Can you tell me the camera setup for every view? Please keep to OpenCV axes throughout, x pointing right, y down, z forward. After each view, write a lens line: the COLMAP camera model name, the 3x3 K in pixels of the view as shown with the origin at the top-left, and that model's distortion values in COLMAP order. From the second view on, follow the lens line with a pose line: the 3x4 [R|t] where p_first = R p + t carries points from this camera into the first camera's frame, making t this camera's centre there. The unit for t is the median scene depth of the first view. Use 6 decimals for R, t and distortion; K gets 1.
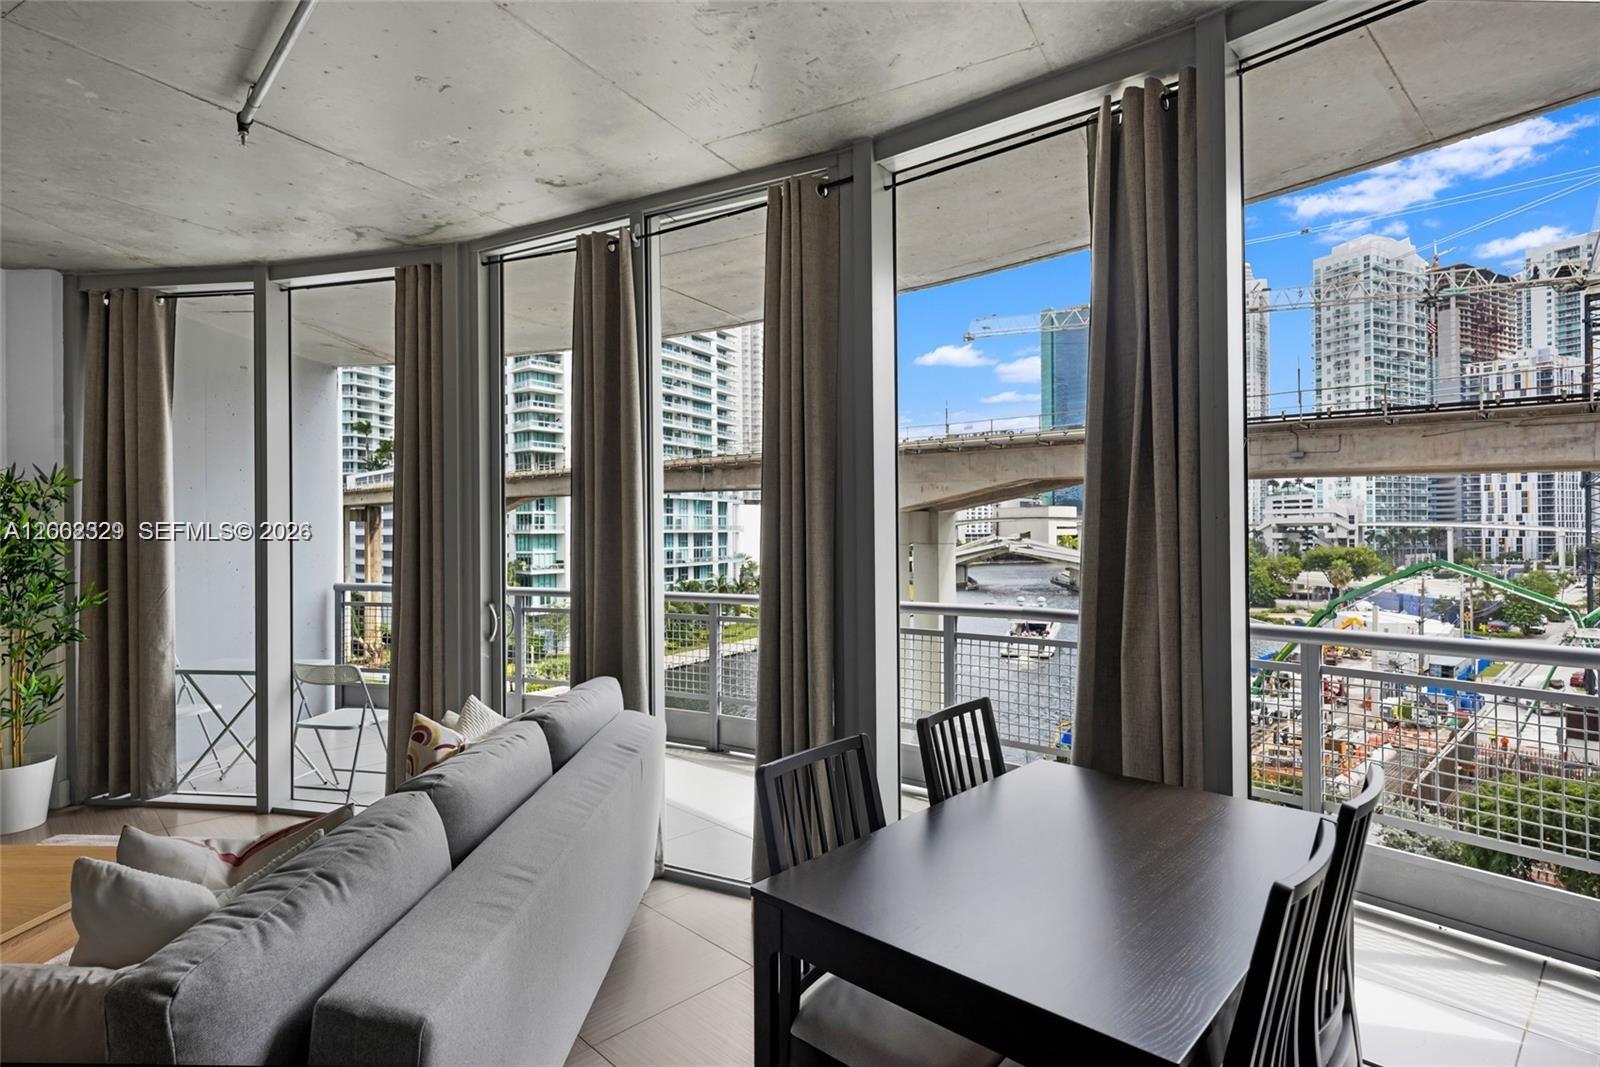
lens RADIAL K [[811.6, 0, 804.8], [0, 811.6, 531.5], [0, 0, 1]] dist [0.005752, 0.002321]
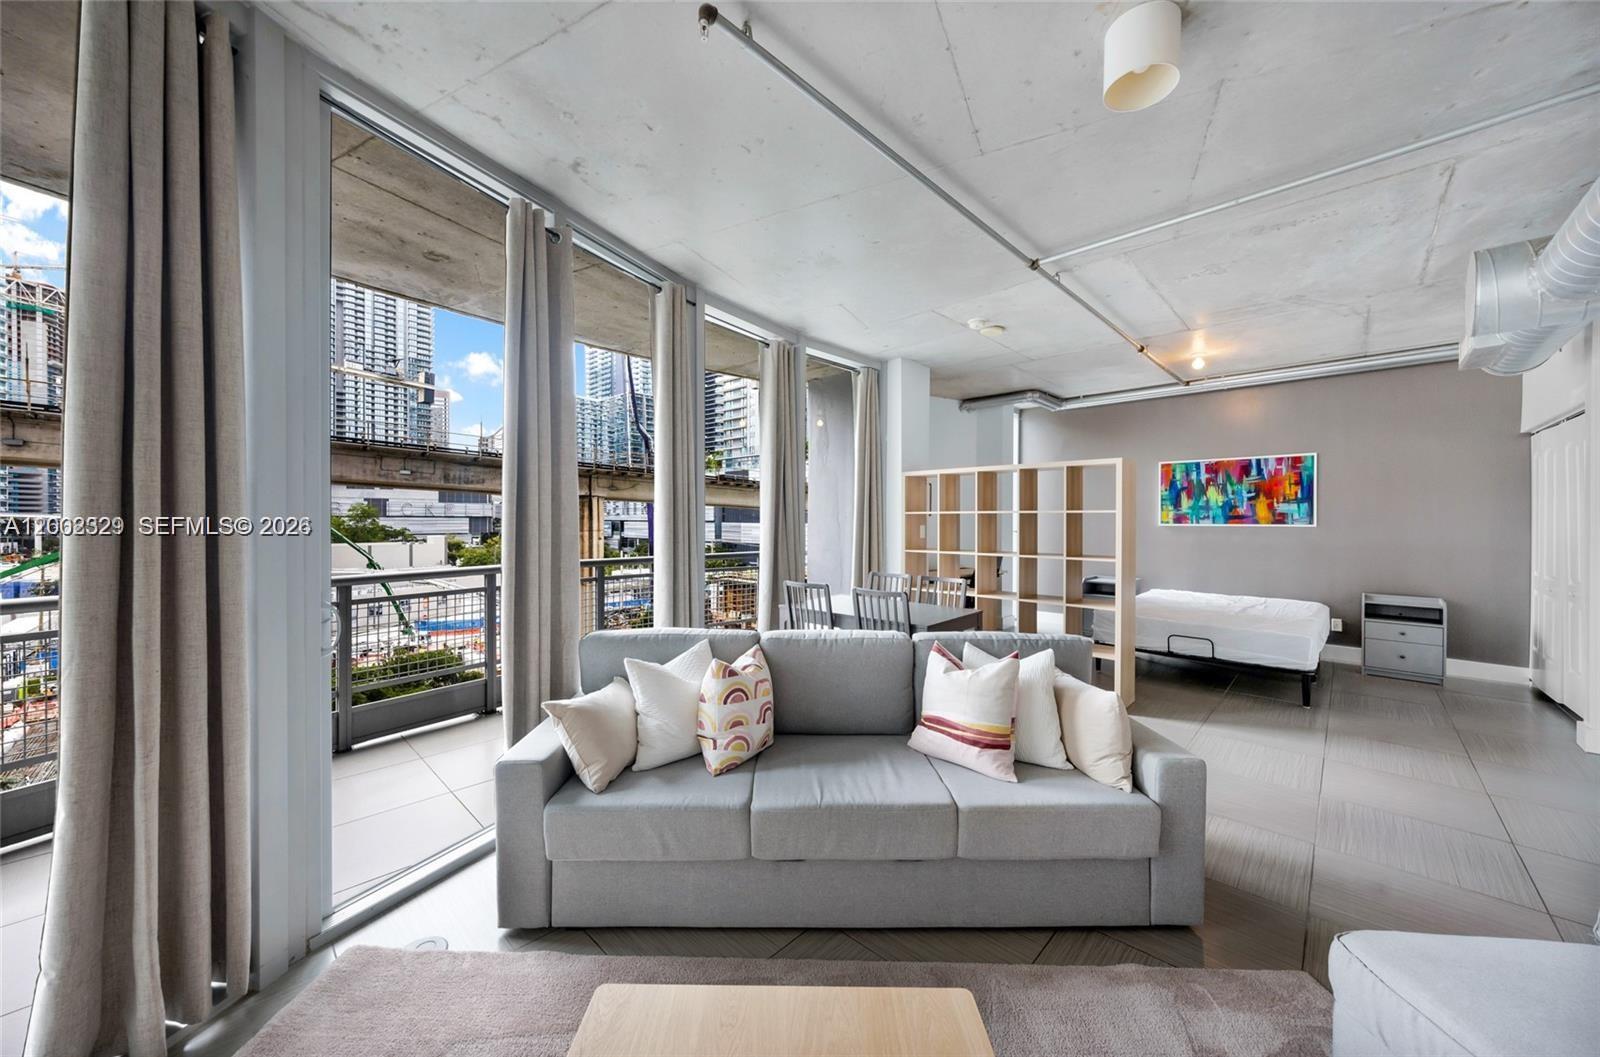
lens RADIAL K [[559.7, 0, 793.9], [0, 559.7, 523.0], [0, 0, 1]] dist [0.001585, -0.001222]
pose [[-0.017734, -0.001126, 0.999842, -0.833189], [0.000000, 0.999999, 0.001126, 0.024278], [-0.999843, 0.000020, -0.017734, 0.592630]]
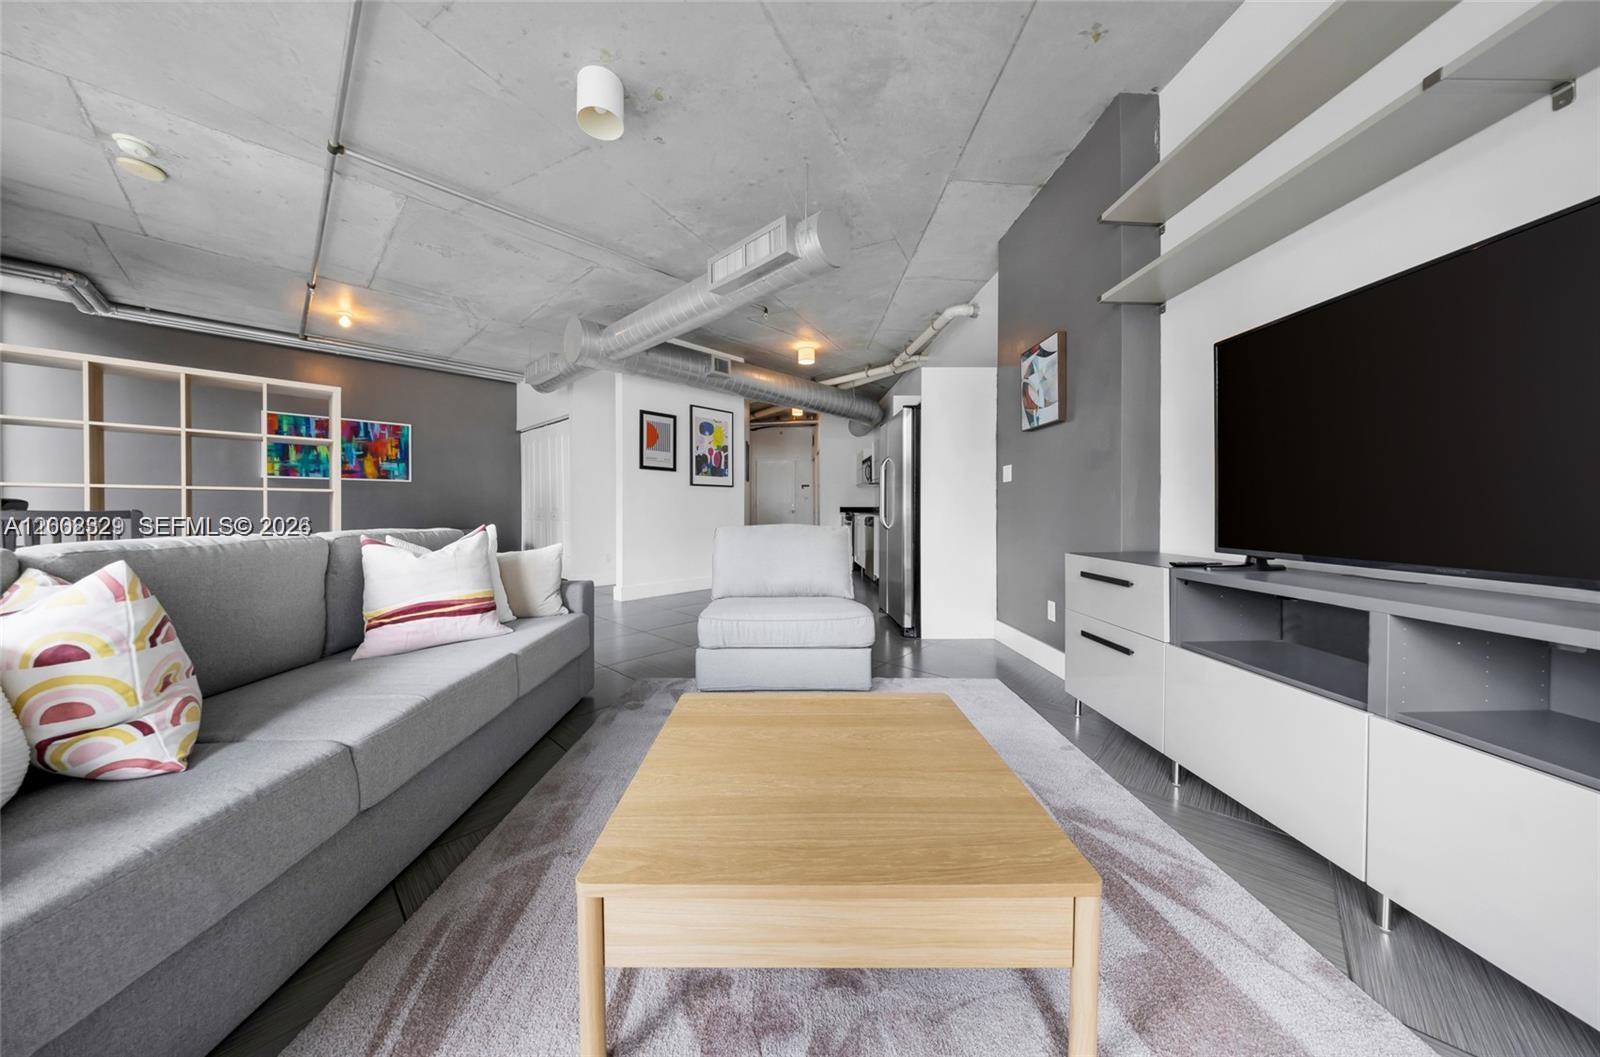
lens RADIAL K [[494.6, 0, 787.2], [0, 494.6, 511.3], [0, 0, 1]] dist [-0.012439, -0.000278]
pose [[-0.999113, 0.009912, -0.040935, -0.610342], [0.009652, 0.999932, 0.006564, 0.127890], [0.040997, 0.006163, -0.999140, 0.884847]]
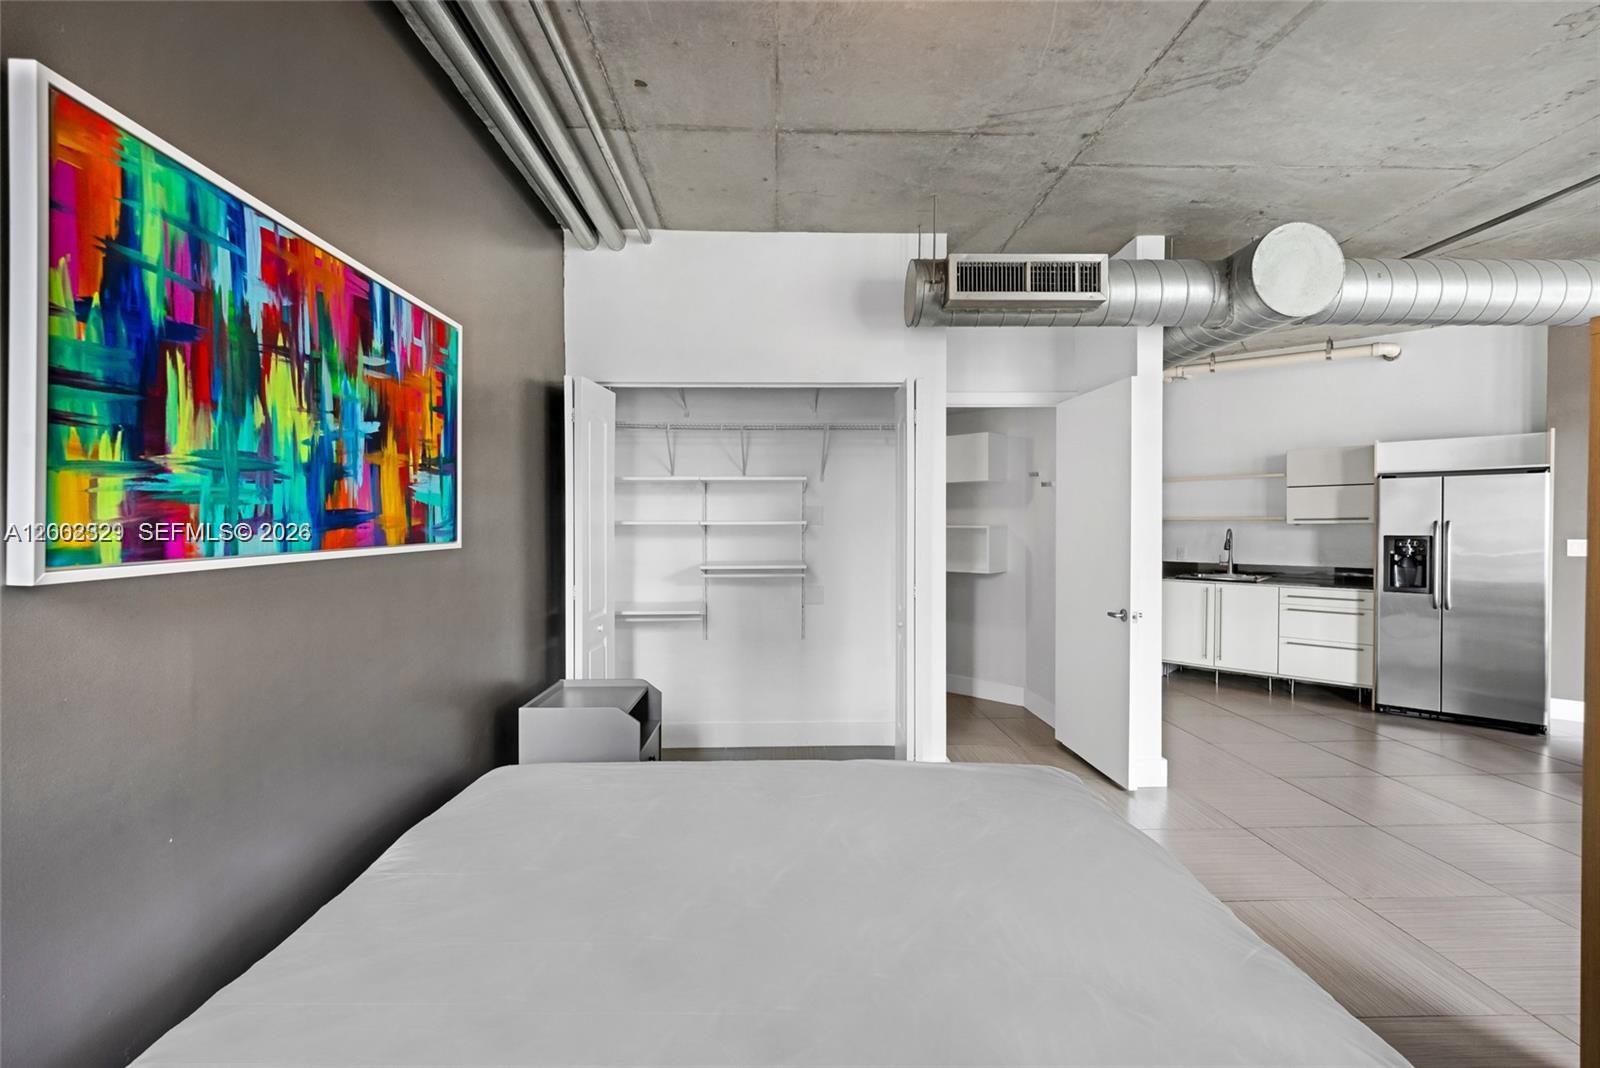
lens RADIAL K [[703.3, 0, 800.6], [0, 703.3, 537.2], [0, 0, 1]] dist [0.000580, 0.000899]
pose [[-0.672139, 0.027044, -0.739931, 0.736386], [0.007031, 0.999521, 0.030145, 0.010690], [0.740391, 0.015059, -0.672008, -0.111972]]
